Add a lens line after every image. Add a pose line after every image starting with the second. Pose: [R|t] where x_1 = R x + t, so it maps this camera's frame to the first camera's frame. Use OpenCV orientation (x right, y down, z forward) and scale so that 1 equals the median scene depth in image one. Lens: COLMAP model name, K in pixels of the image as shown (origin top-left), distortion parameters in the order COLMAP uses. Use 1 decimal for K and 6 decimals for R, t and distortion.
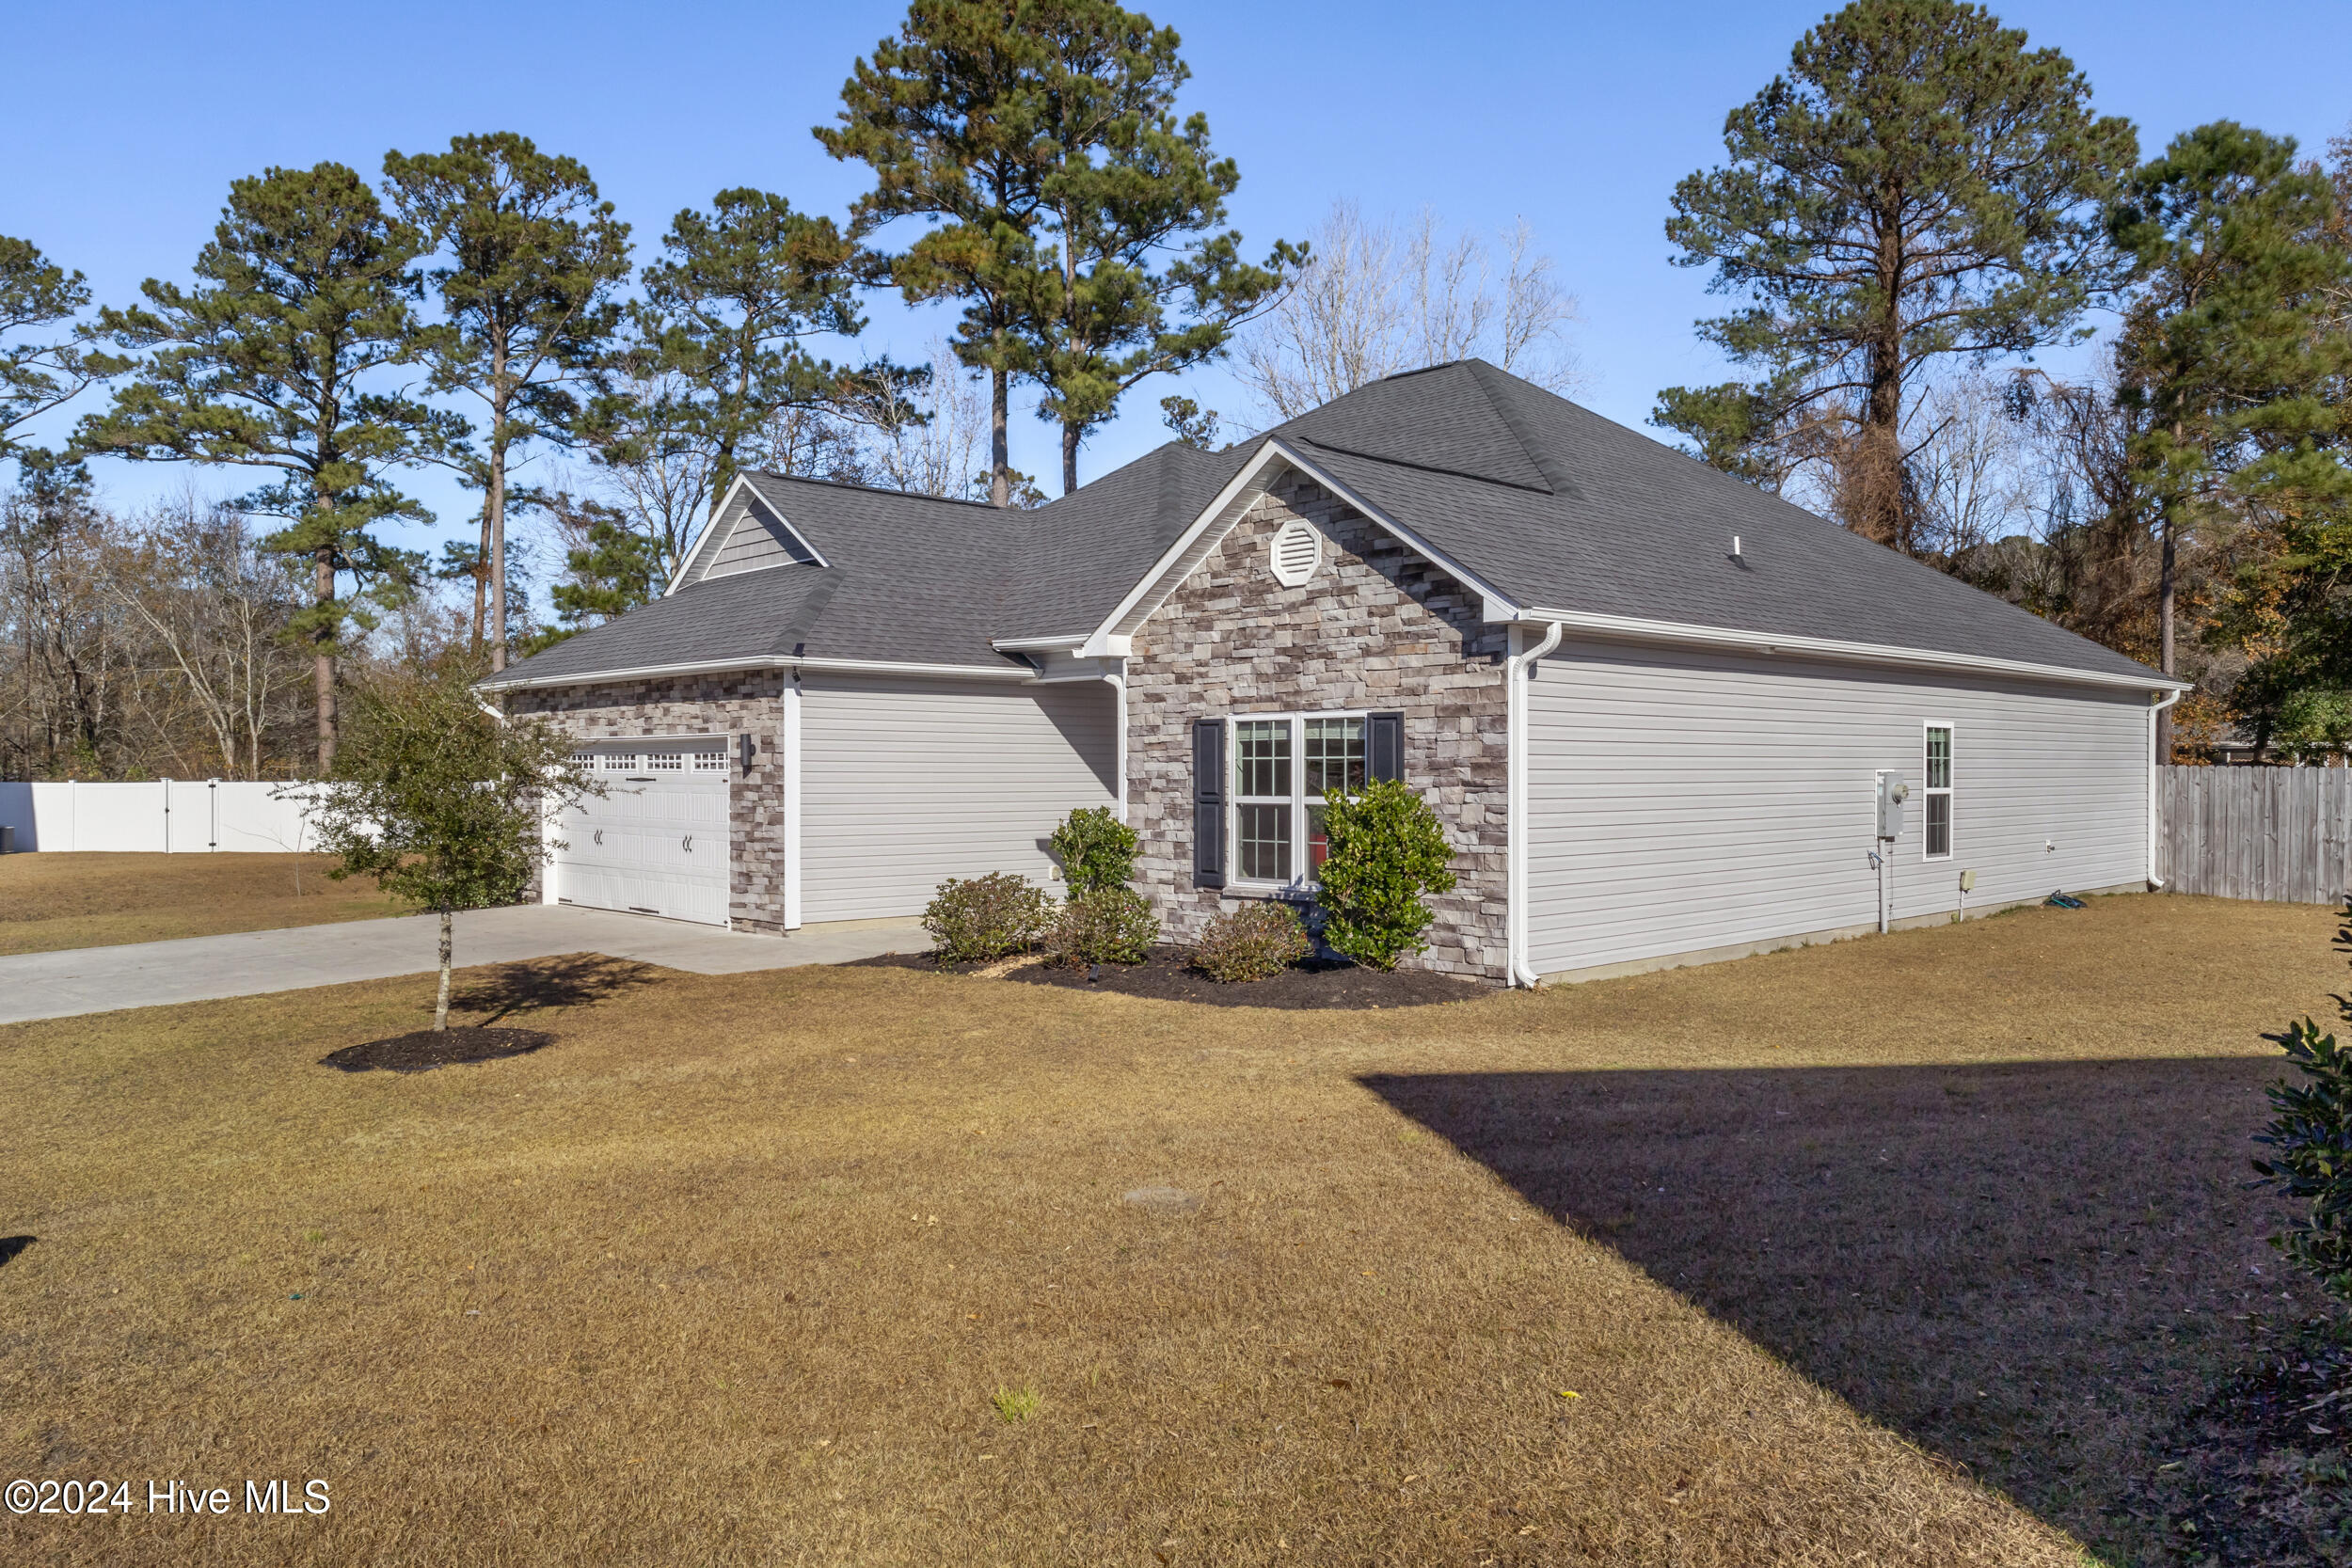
lens RADIAL K [[1660.2, 0, 1173.5], [0, 1660.2, 786.0], [0, 0, 1]] dist [0.002116, 0.000025]
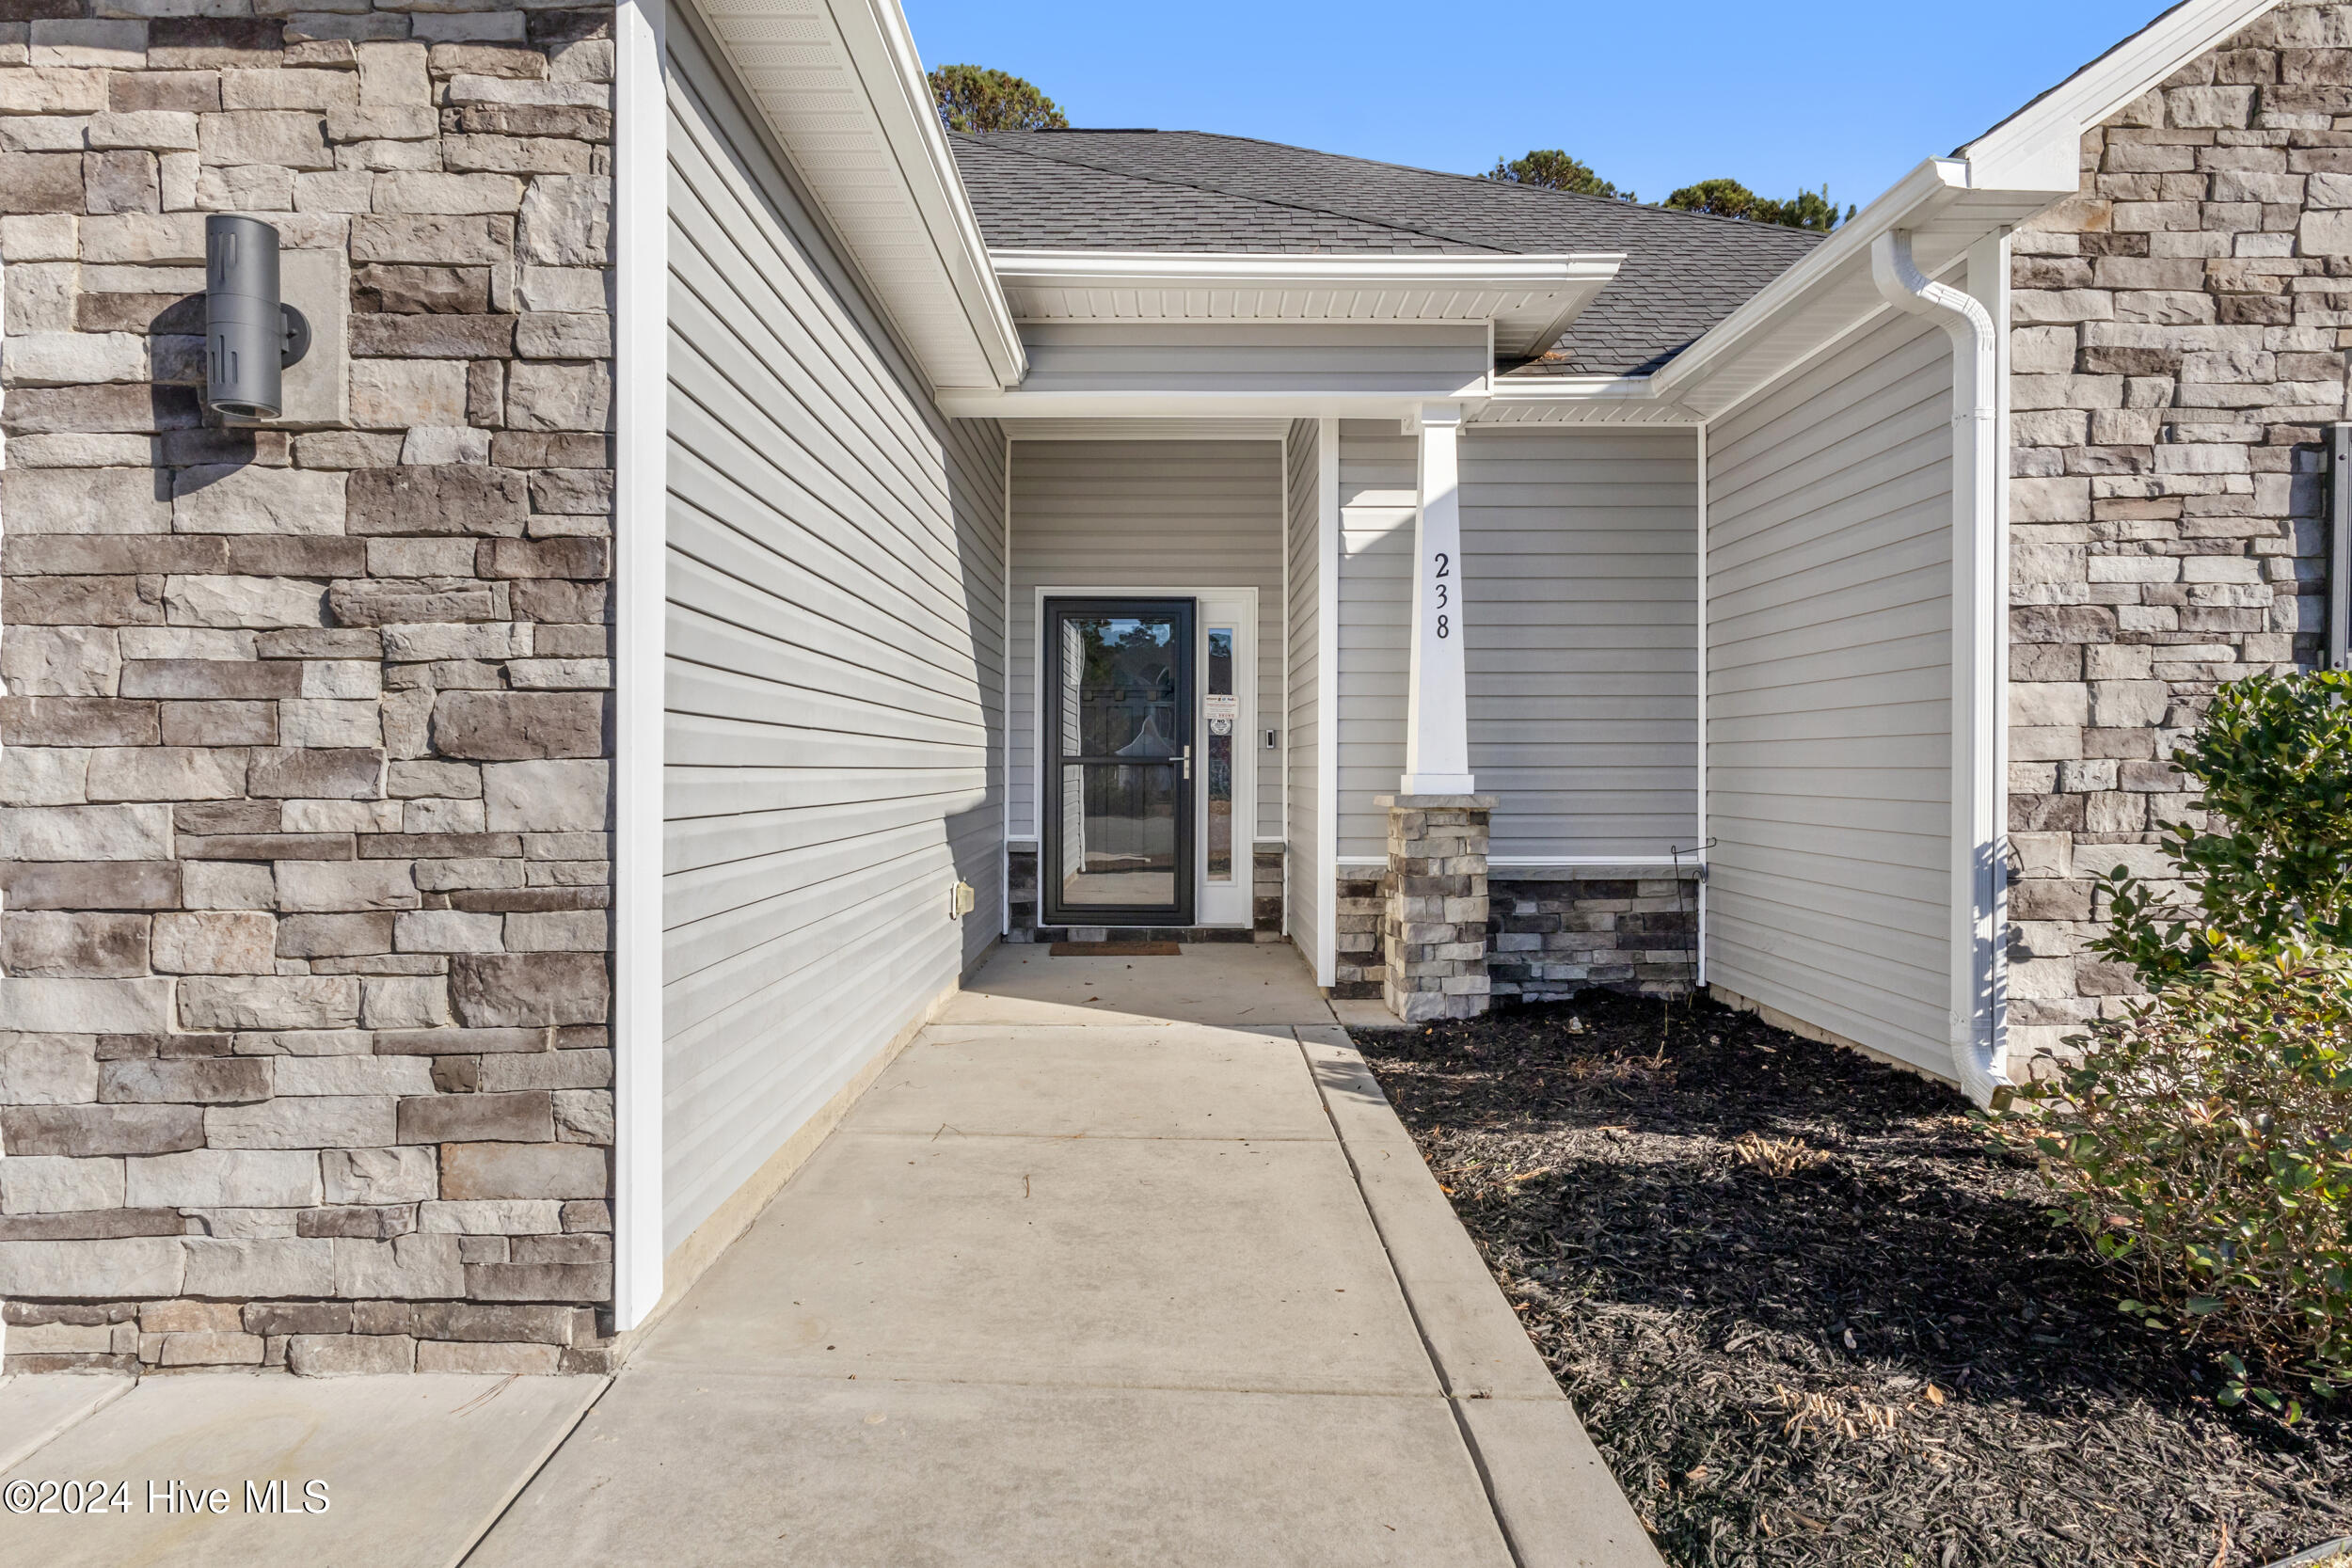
lens RADIAL K [[1259.4, 0, 1171.2], [0, 1259.4, 773.5], [0, 0, 1]] dist [0.000138, -0.000138]
pose [[0.692952, -0.002219, 0.720981, -0.329420], [0.003337, 0.999994, -0.000130, 0.028806], [-0.720976, 0.002496, 0.692955, 0.973875]]
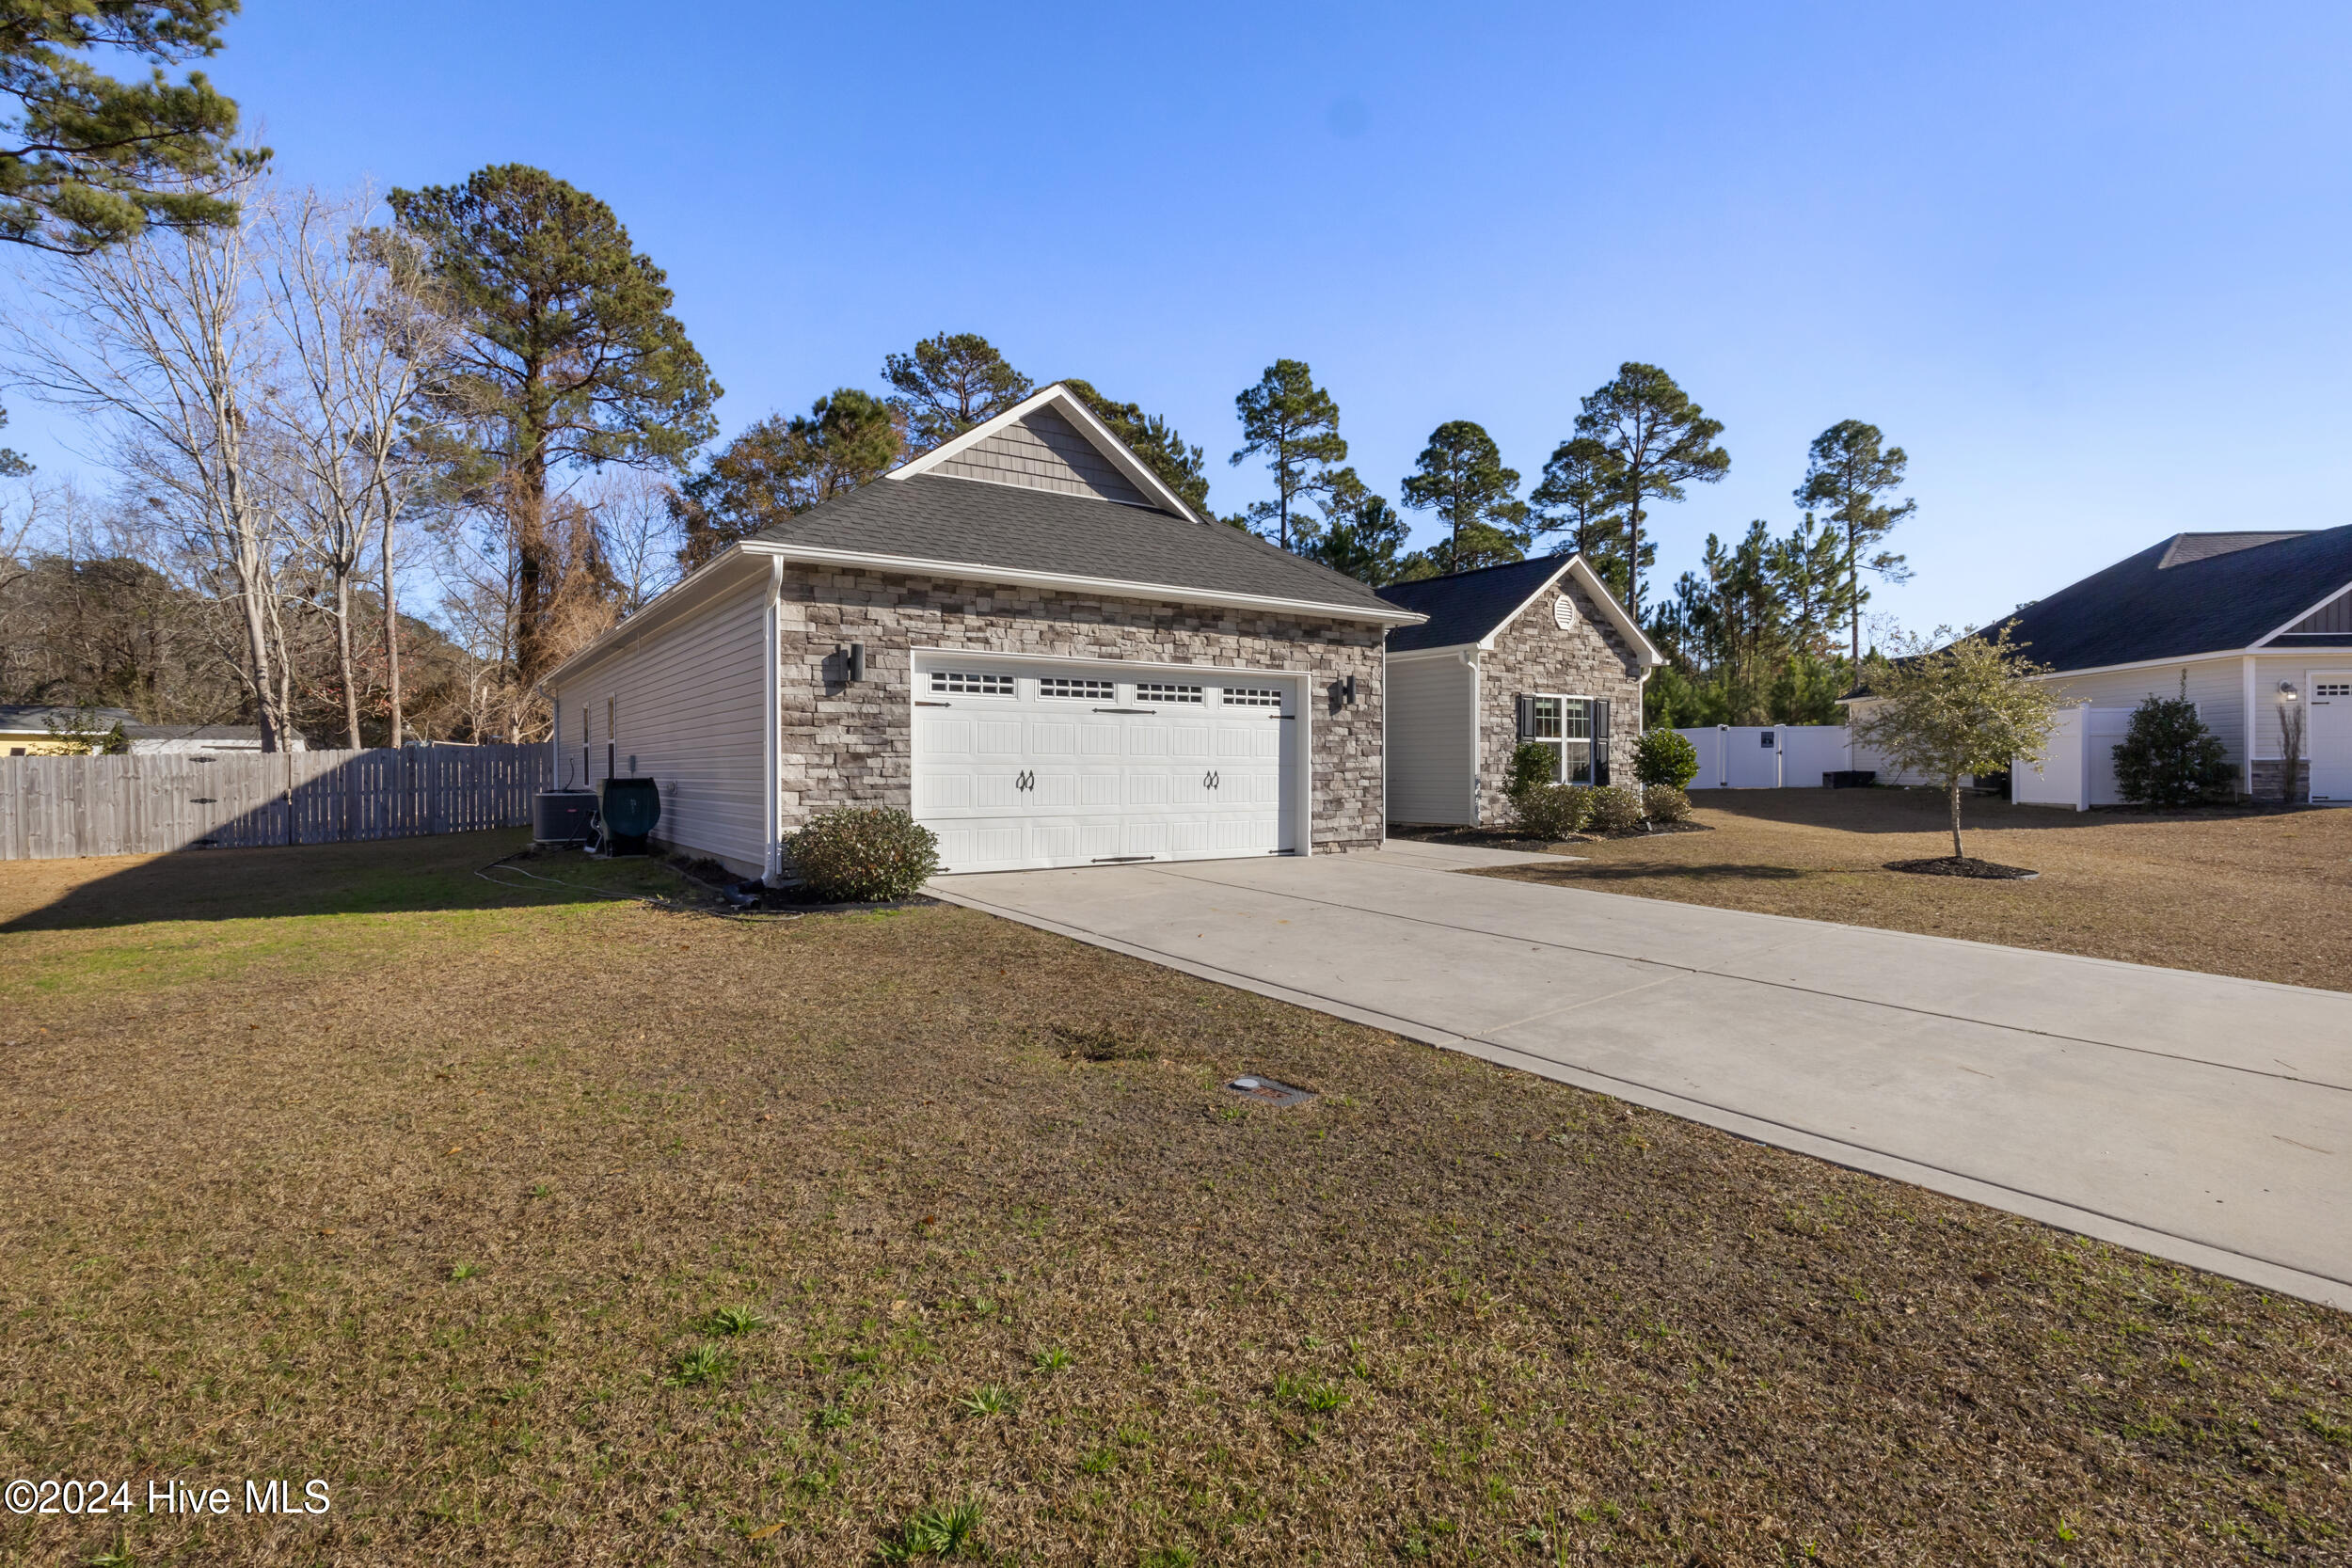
lens RADIAL K [[1130.9, 0, 1182.6], [0, 1130.9, 773.8], [0, 0, 1]] dist [-0.006134, -0.000243]
pose [[0.145507, -0.002356, 0.989354, -1.199809], [0.012260, 0.999925, 0.000578, 0.038607], [-0.989281, 0.012045, 0.145525, 1.158919]]
